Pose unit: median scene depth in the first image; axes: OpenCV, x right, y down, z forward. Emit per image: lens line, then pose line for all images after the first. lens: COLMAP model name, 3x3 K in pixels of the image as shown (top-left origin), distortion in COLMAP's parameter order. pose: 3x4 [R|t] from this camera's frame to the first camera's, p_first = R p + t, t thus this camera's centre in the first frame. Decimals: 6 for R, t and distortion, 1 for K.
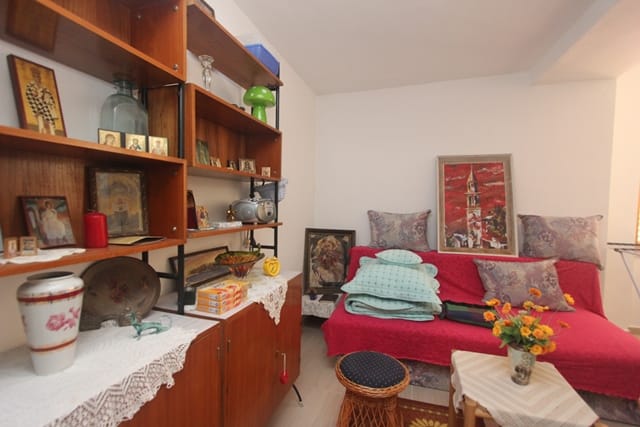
lens RADIAL K [[296.6, 0, 323.1], [0, 296.6, 218.9], [0, 0, 1]] dist [-0.011796, 0.000908]
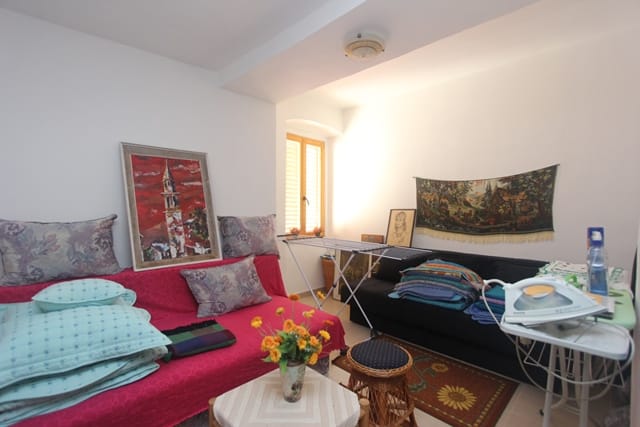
lens RADIAL K [[296.6, 0, 323.1], [0, 296.6, 218.9], [0, 0, 1]] dist [-0.011796, 0.000908]
pose [[0.474848, -0.047264, 0.878798, -0.035843], [0.052131, 0.998314, 0.025523, -0.012759], [-0.878522, 0.033693, 0.476511, 0.223050]]
